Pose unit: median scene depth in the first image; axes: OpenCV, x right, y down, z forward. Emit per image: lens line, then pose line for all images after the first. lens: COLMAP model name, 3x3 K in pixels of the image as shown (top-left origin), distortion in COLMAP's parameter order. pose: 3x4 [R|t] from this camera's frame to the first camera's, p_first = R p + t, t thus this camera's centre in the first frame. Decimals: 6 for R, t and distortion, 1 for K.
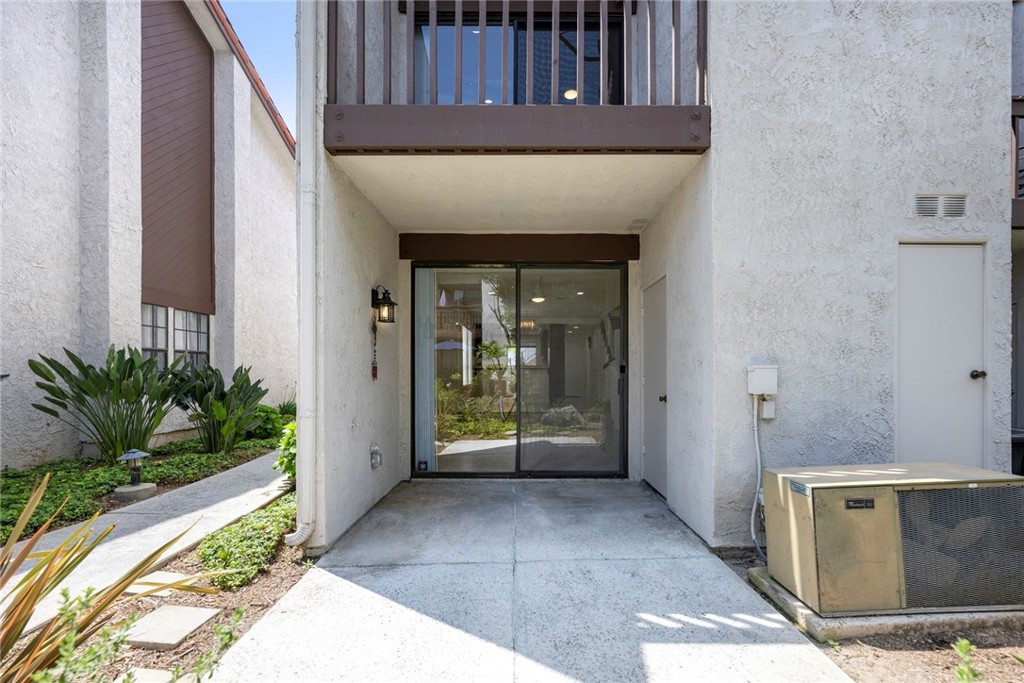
lens RADIAL K [[430.8, 0, 521.8], [0, 430.8, 380.4], [0, 0, 1]] dist [-0.000384, -0.000103]
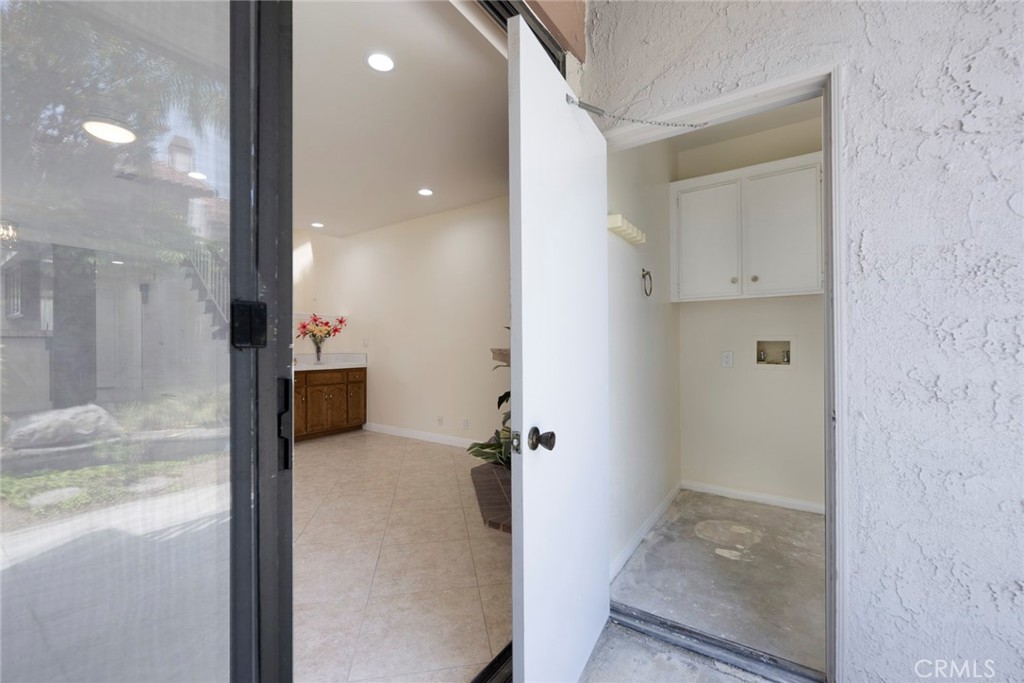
lens RADIAL K [[422.7, 0, 512.3], [0, 422.7, 344.7], [0, 0, 1]] dist [-0.000211, -0.000065]
pose [[0.565345, 0.001366, 0.824853, -0.106157], [0.015720, 0.999799, -0.012430, -0.019513], [-0.824704, 0.019994, 0.565210, 1.011497]]
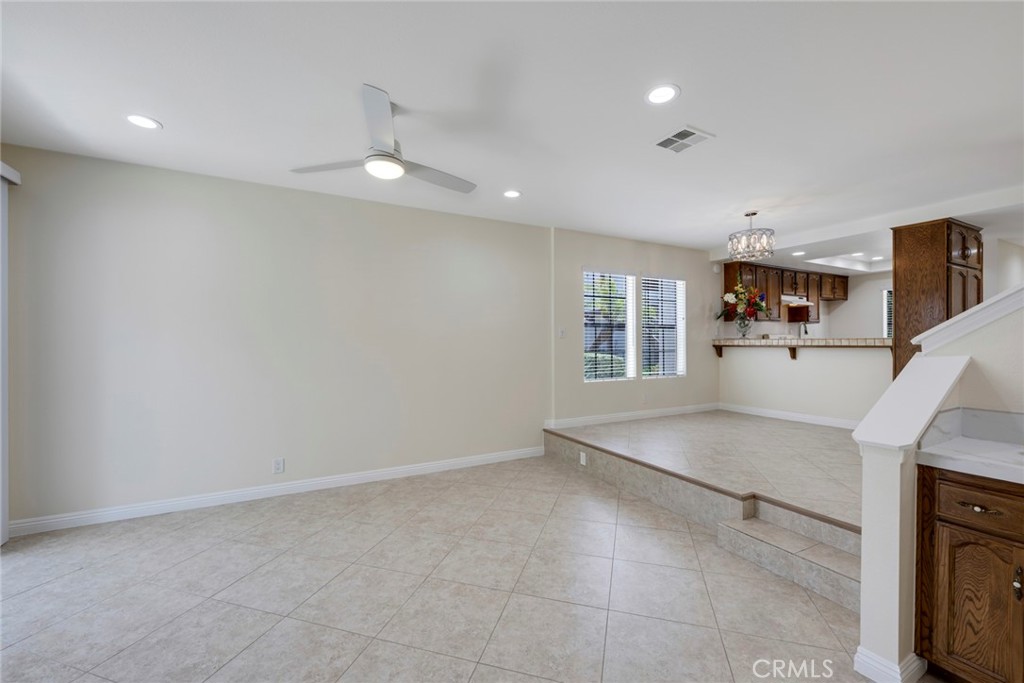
lens RADIAL K [[408.9, 0, 510.4], [0, 408.9, 344.7], [0, 0, 1]] dist [-0.000989, -0.000098]
pose [[0.471624, 0.005082, -0.881785, 0.706770], [-0.011419, 0.999935, -0.000344, -0.083674], [0.881726, 0.010231, 0.471651, 1.718190]]
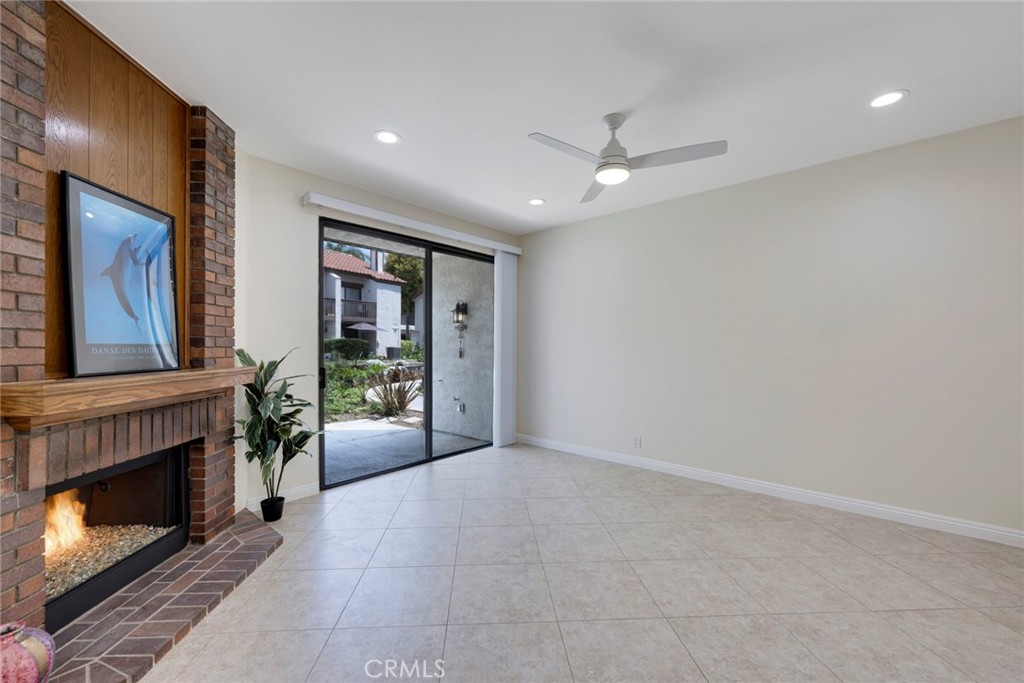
lens RADIAL K [[408.9, 0, 504.7], [0, 408.9, 347.3], [0, 0, 1]] dist [-0.000148, -0.000073]
pose [[-0.673537, 0.000028, -0.739154, 0.699381], [-0.012929, 0.999847, 0.011818, -0.066454], [0.739041, 0.017516, -0.673433, 2.173013]]
